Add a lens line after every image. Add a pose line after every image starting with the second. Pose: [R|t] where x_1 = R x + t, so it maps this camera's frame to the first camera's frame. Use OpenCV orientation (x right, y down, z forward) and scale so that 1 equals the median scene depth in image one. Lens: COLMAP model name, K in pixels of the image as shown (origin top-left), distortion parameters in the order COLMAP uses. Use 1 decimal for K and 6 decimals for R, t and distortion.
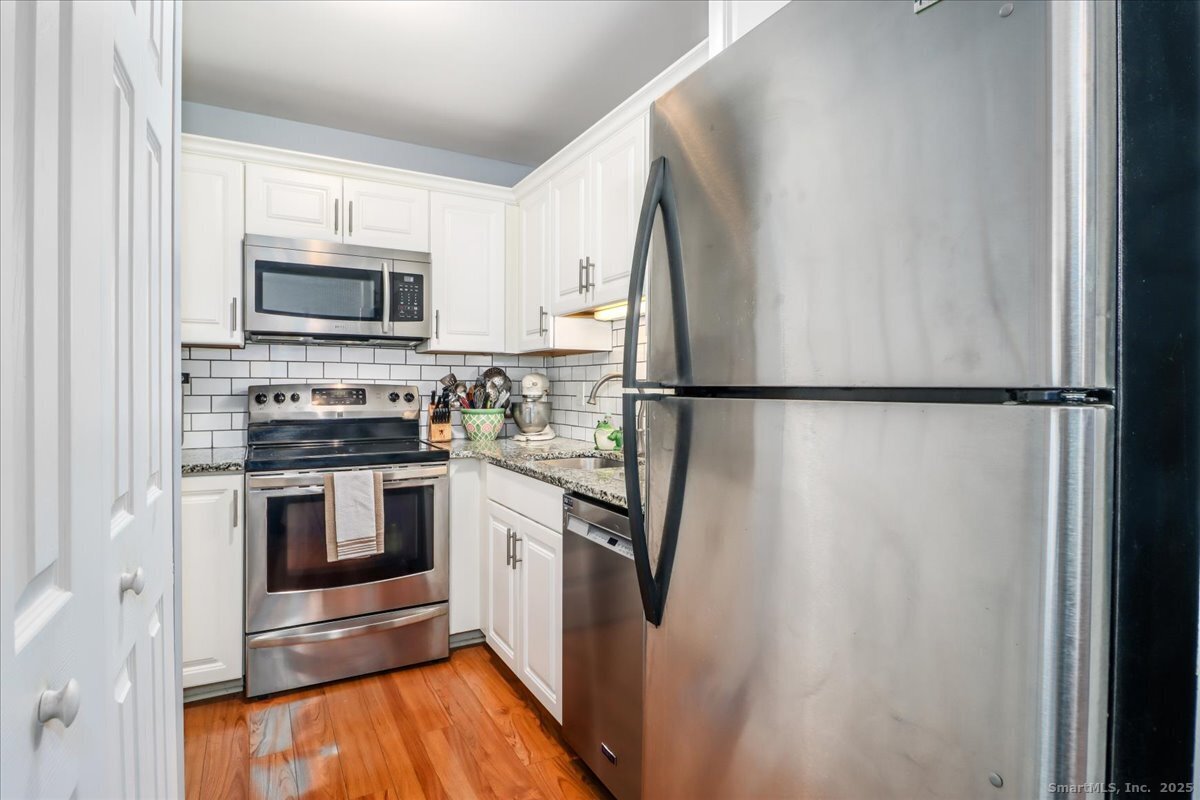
lens RADIAL K [[605.2, 0, 601.0], [0, 605.2, 391.2], [0, 0, 1]] dist [-0.002855, -0.005368]
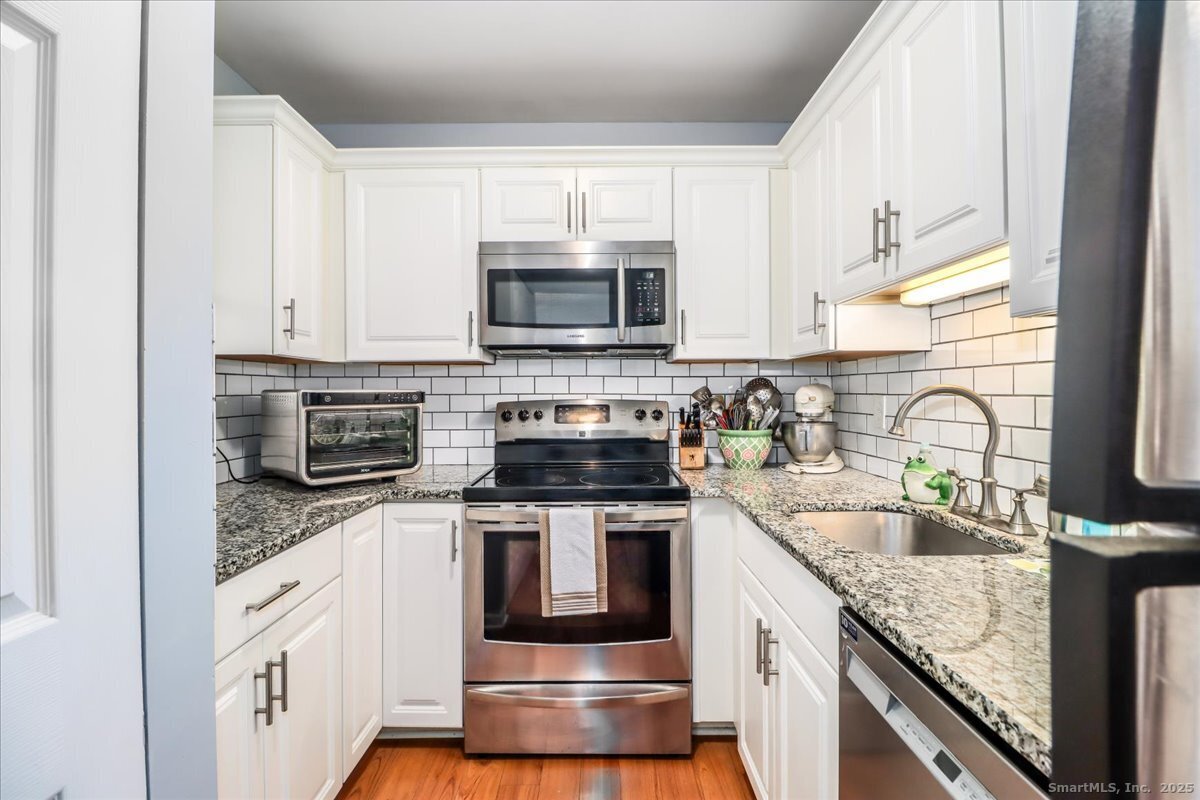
lens RADIAL K [[556.0, 0, 600.3], [0, 556.0, 390.9], [0, 0, 1]] dist [0.000598, -0.013543]
pose [[0.873435, -0.008550, -0.486865, -0.002703], [0.004233, 0.999941, -0.009966, -0.018363], [0.486922, 0.006644, 0.873420, 0.303670]]
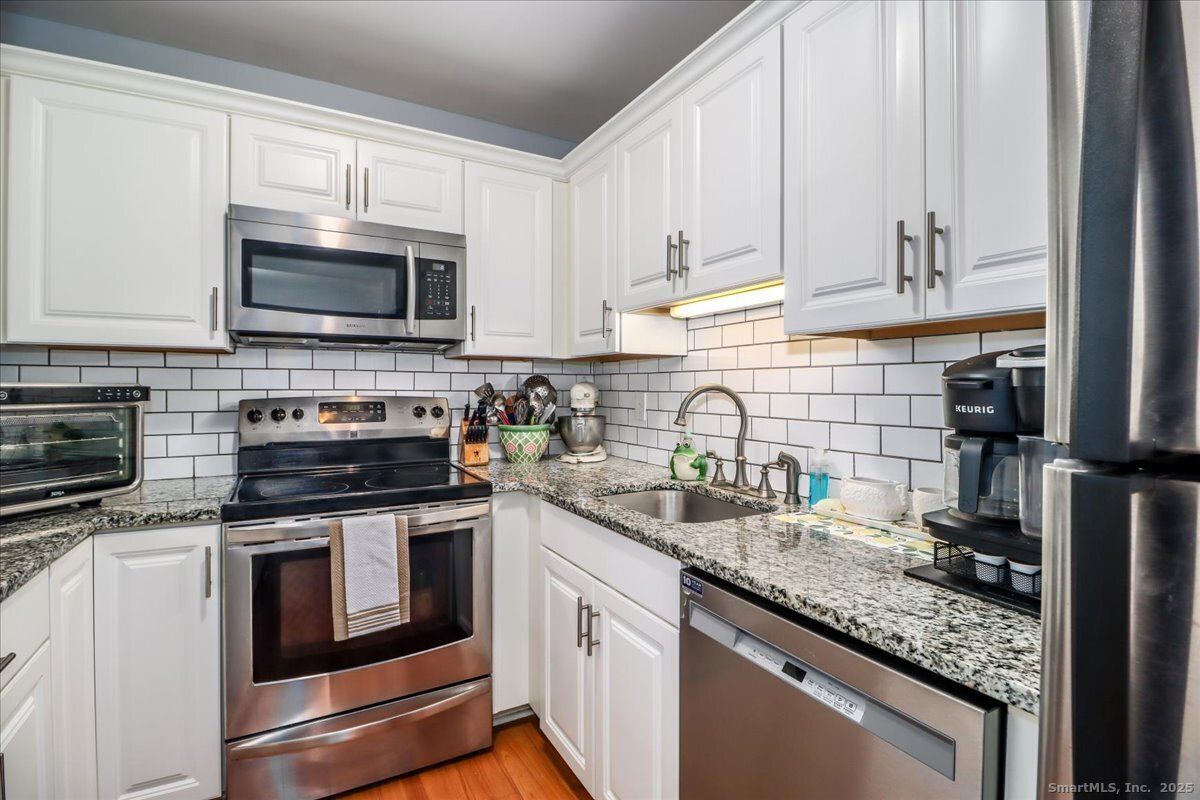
lens RADIAL K [[556.0, 0, 601.9], [0, 556.0, 389.4], [0, 0, 1]] dist [0.000598, -0.013543]
pose [[0.999995, -0.001946, 0.002539, -0.104376], [0.001955, 0.999991, -0.003704, -0.019397], [-0.002532, 0.003709, 0.999990, 0.264327]]
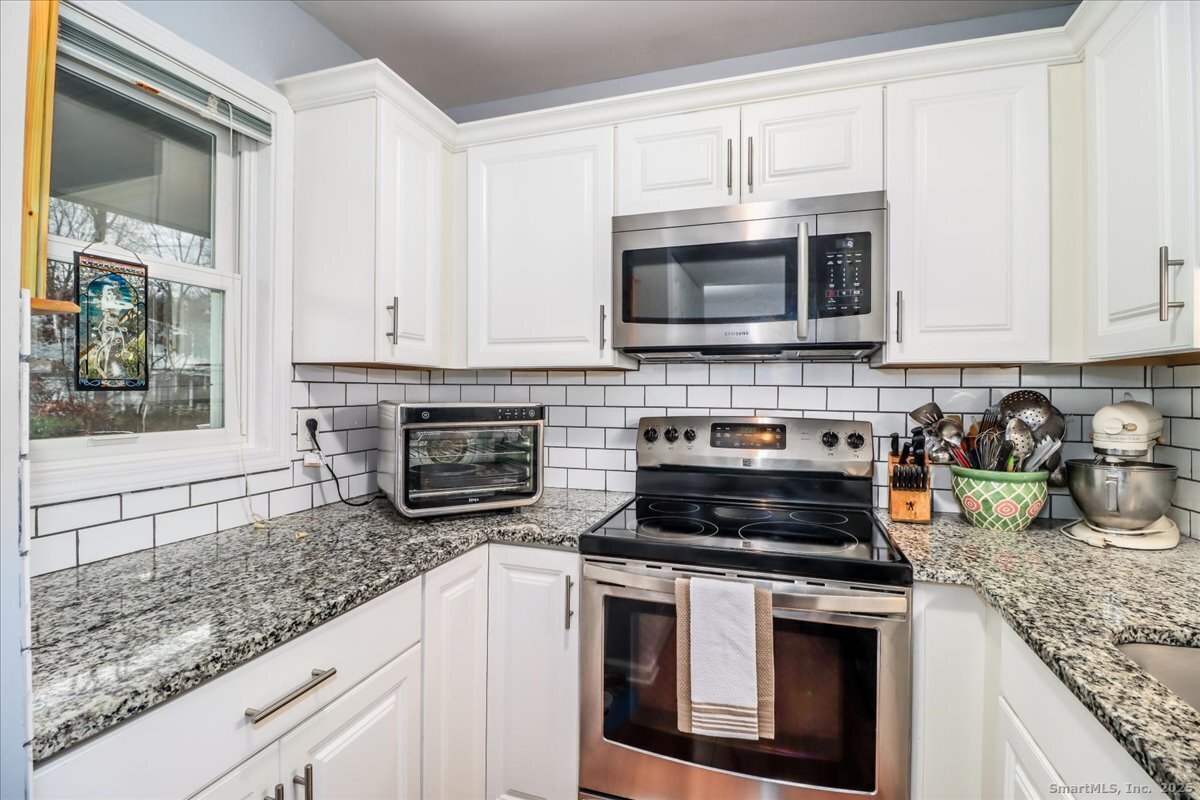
lens RADIAL K [[556.0, 0, 600.4], [0, 556.0, 392.1], [0, 0, 1]] dist [0.000598, -0.013543]
pose [[0.676477, 0.001419, -0.736462, -0.084241], [-0.008739, 0.999943, -0.006100, -0.037715], [0.736412, 0.010563, 0.676451, 0.476139]]
